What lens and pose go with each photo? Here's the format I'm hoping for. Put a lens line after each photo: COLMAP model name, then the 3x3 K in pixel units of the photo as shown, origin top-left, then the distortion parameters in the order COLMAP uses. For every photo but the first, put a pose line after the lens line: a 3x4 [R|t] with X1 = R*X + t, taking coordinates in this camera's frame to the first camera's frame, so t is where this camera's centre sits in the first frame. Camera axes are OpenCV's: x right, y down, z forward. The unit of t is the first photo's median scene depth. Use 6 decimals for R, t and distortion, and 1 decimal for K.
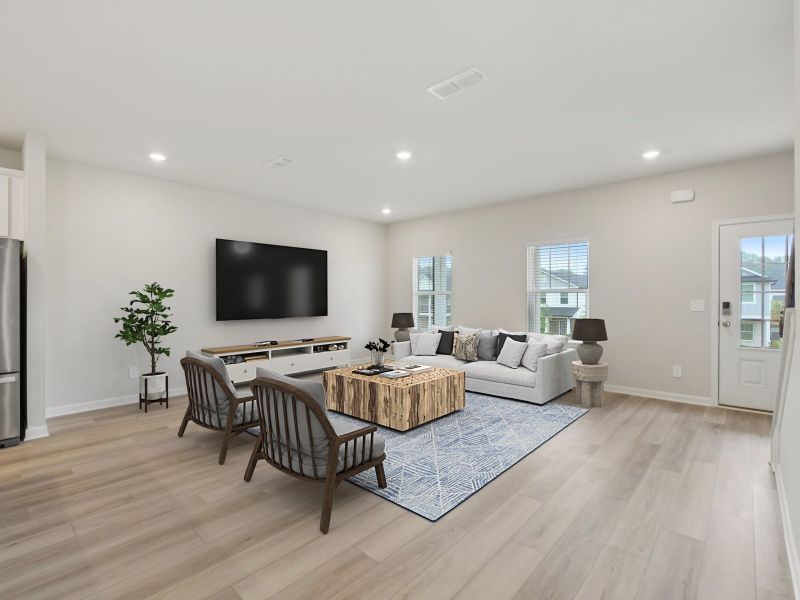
lens RADIAL K [[384.3, 0, 400.0], [0, 384.3, 300.0], [0, 0, 1]] dist [-0.001976, -0.000440]
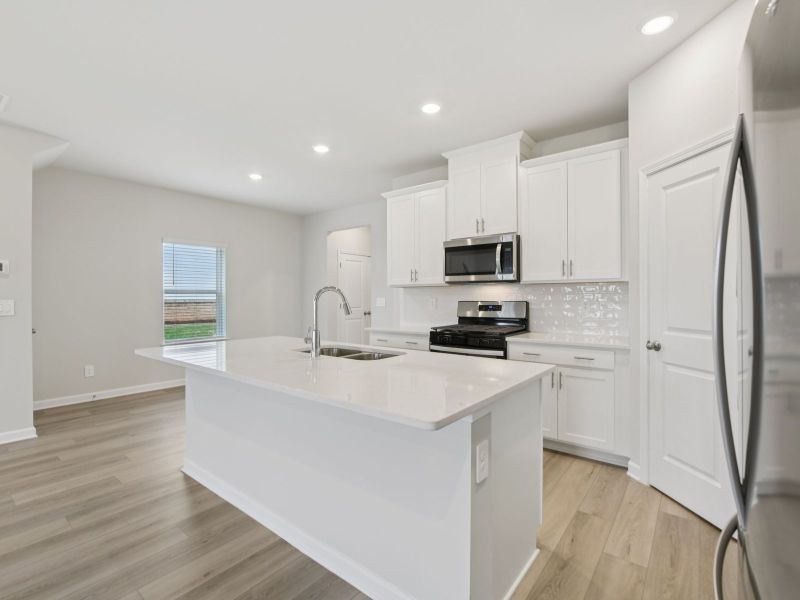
lens RADIAL K [[384.3, 0, 400.0], [0, 384.3, 300.0], [0, 0, 1]] dist [-0.001976, -0.000440]
pose [[-0.998131, 0.001442, -0.061091, -1.079895], [0.000757, 0.999937, 0.011233, -0.004361], [0.061104, 0.011166, -0.998069, 1.465789]]
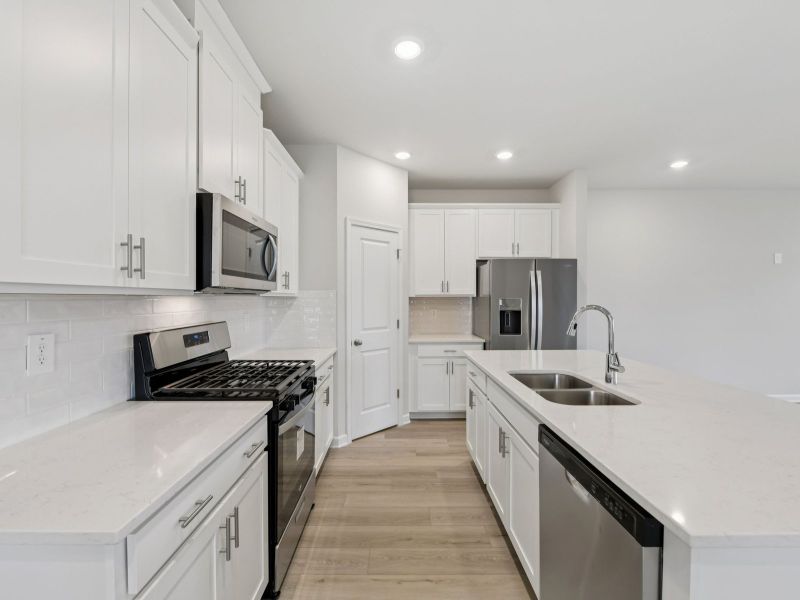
lens RADIAL K [[357.1, 0, 400.0], [0, 357.1, 300.0], [0, 0, 1]] dist [-0.003504, -0.000448]
pose [[0.672504, 0.001780, -0.740091, -0.687708], [-0.001124, 0.999998, 0.001384, -0.038195], [0.740093, -0.000099, 0.672505, -0.238752]]
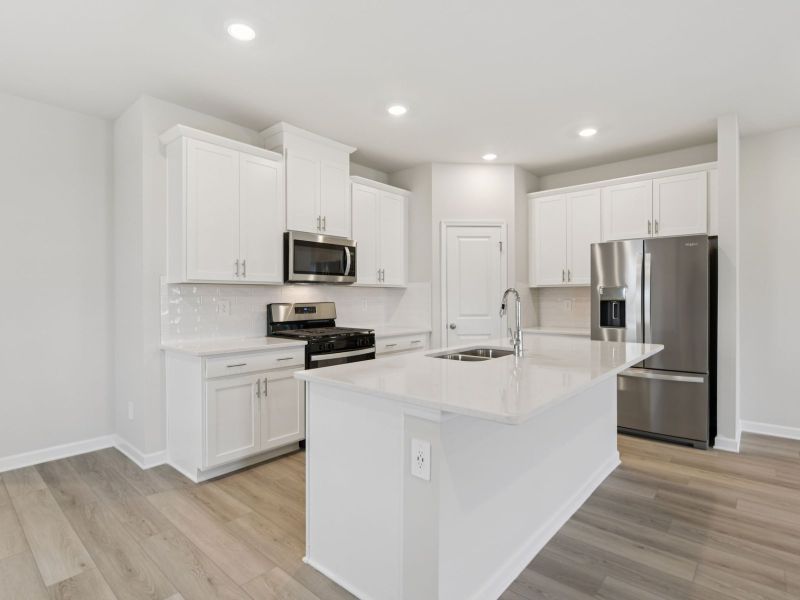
lens RADIAL K [[416.4, 0, 400.0], [0, 416.4, 300.0], [0, 0, 1]] dist [-0.000918, -0.000634]
pose [[0.017226, 0.004967, -0.999839, 0.034507], [-0.000911, 0.999987, 0.004952, -0.001084], [0.999851, 0.000825, 0.017231, 0.278141]]
